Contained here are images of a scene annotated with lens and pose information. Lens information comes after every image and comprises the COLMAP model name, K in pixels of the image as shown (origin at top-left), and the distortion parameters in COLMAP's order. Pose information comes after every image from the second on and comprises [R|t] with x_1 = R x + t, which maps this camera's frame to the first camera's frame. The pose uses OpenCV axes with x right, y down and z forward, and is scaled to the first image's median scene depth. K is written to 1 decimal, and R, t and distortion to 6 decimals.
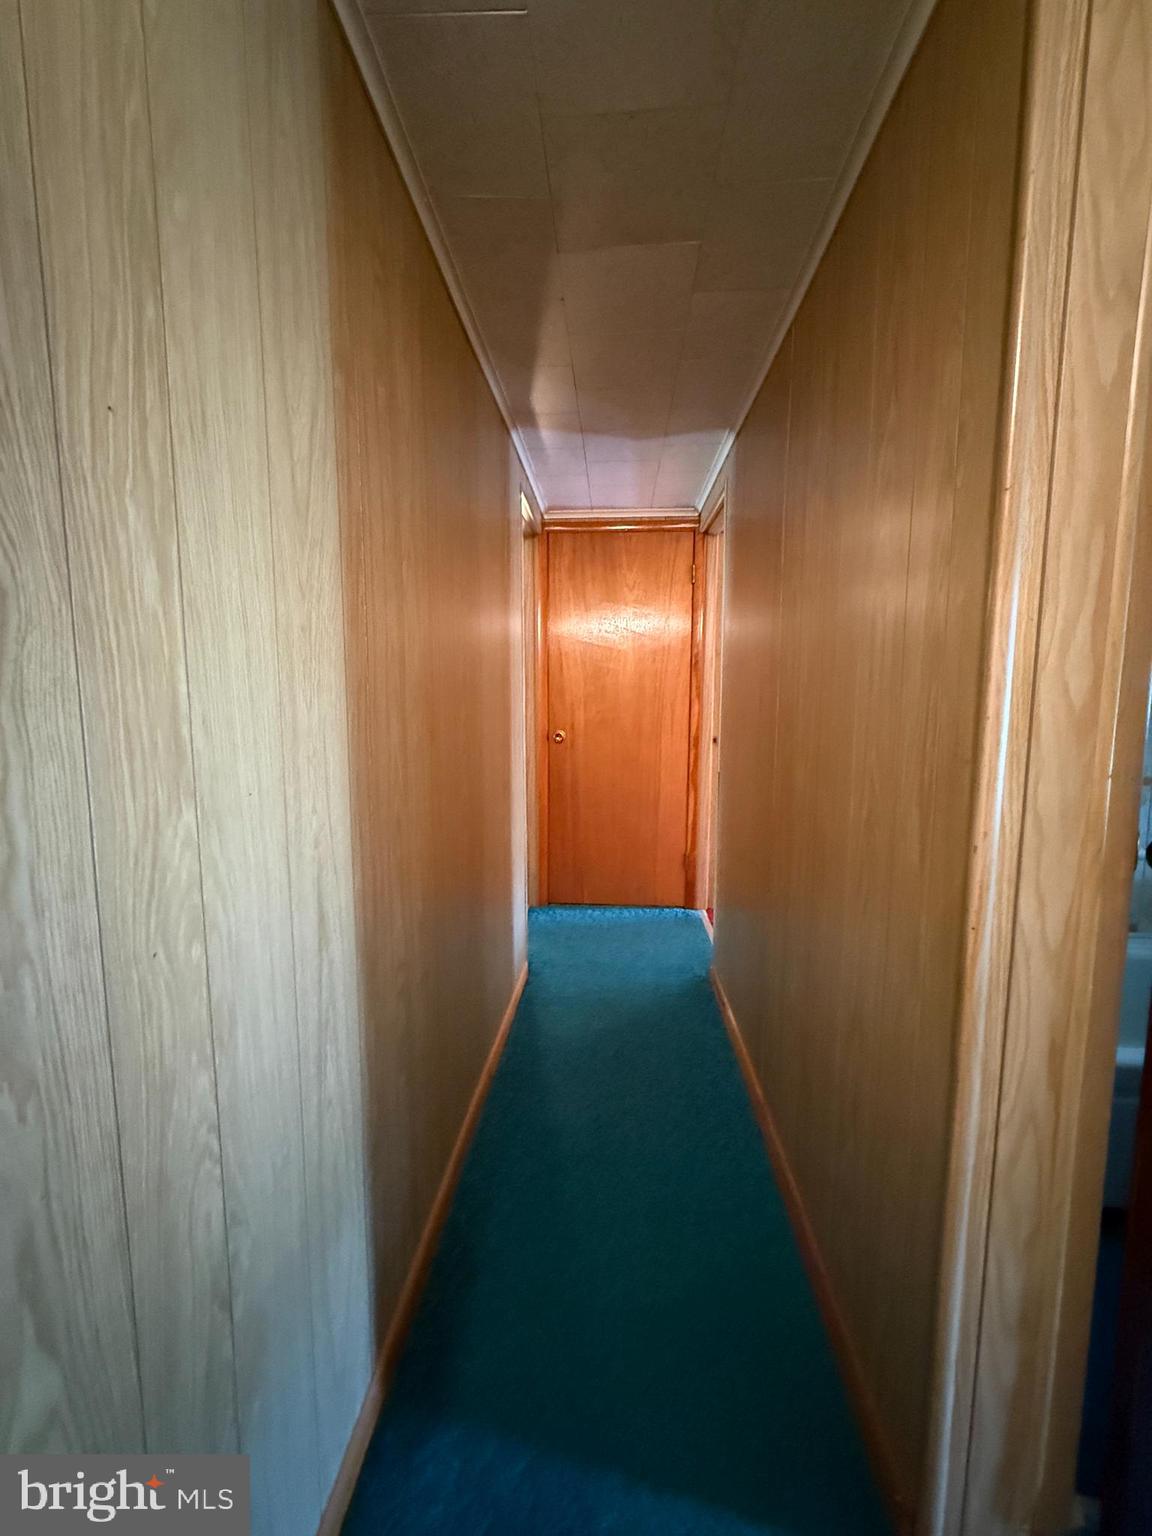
lens RADIAL K [[613.9, 0, 572.6], [0, 613.9, 768.1], [0, 0, 1]] dist [-0.000905, 0.000143]
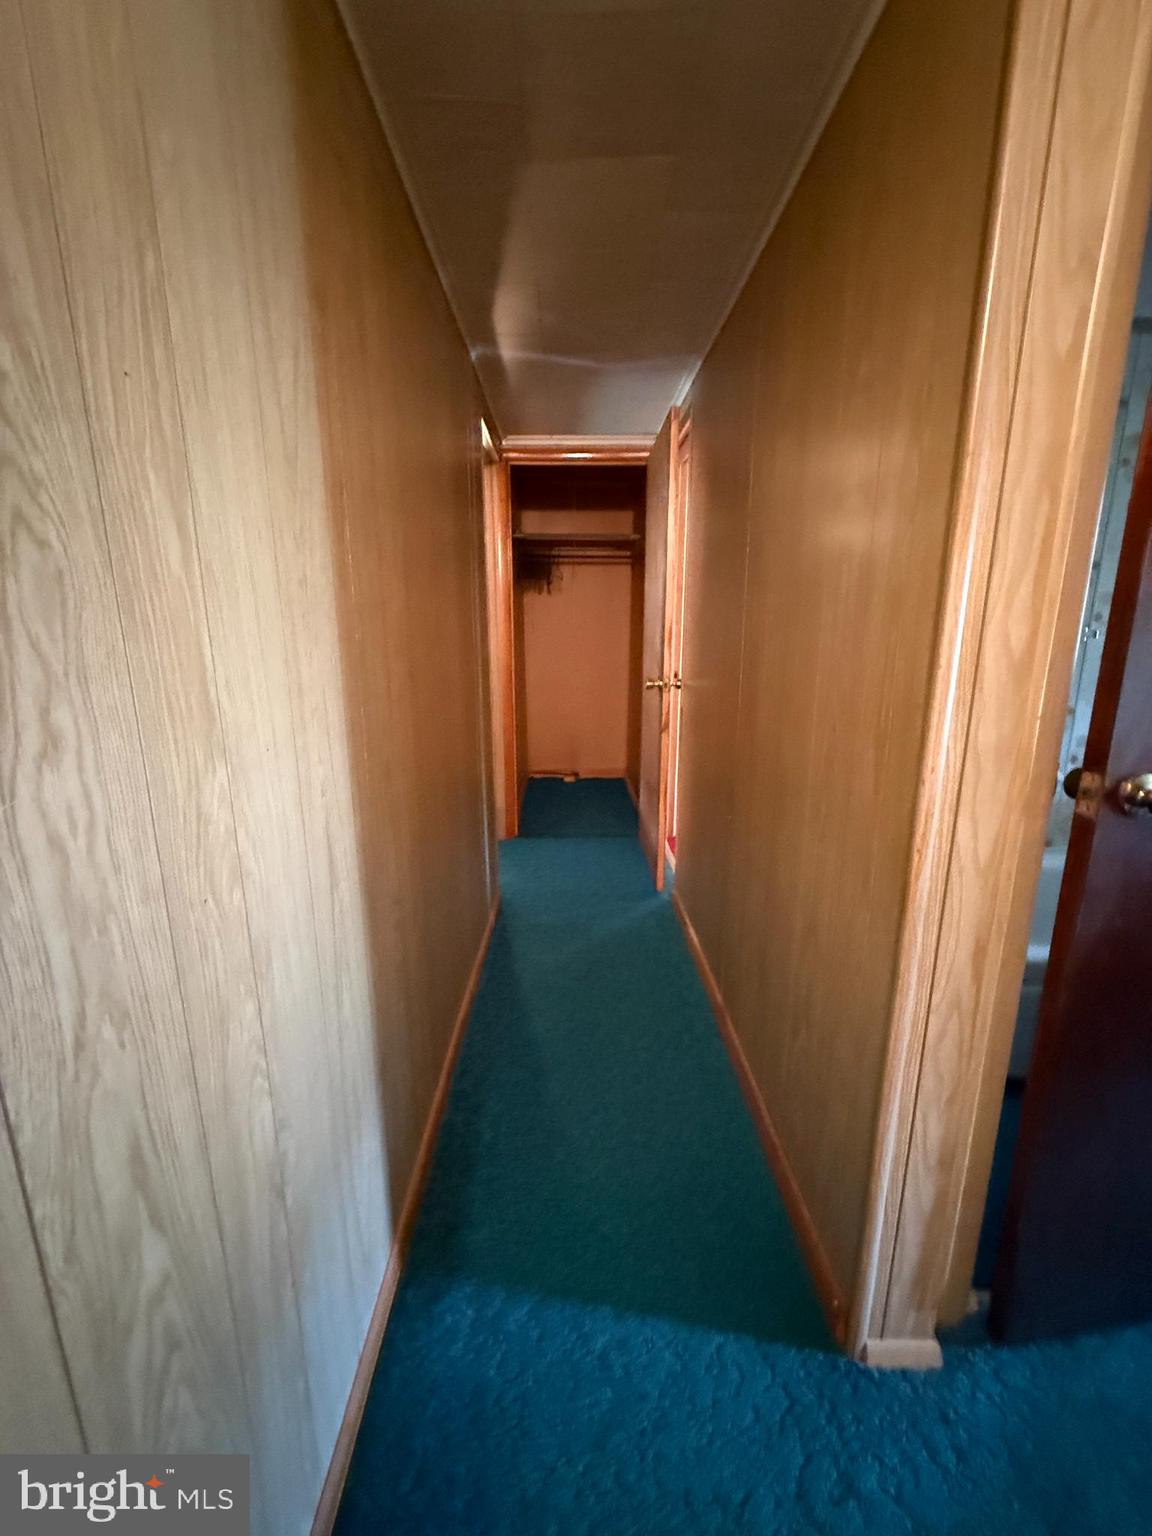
lens RADIAL K [[613.9, 0, 577.0], [0, 613.9, 772.6], [0, 0, 1]] dist [-0.000905, 0.000143]
pose [[0.996868, -0.024935, 0.075051, -0.077654], [0.016069, 0.993060, 0.116508, -0.031147], [-0.077435, -0.114938, 0.990350, -0.085650]]
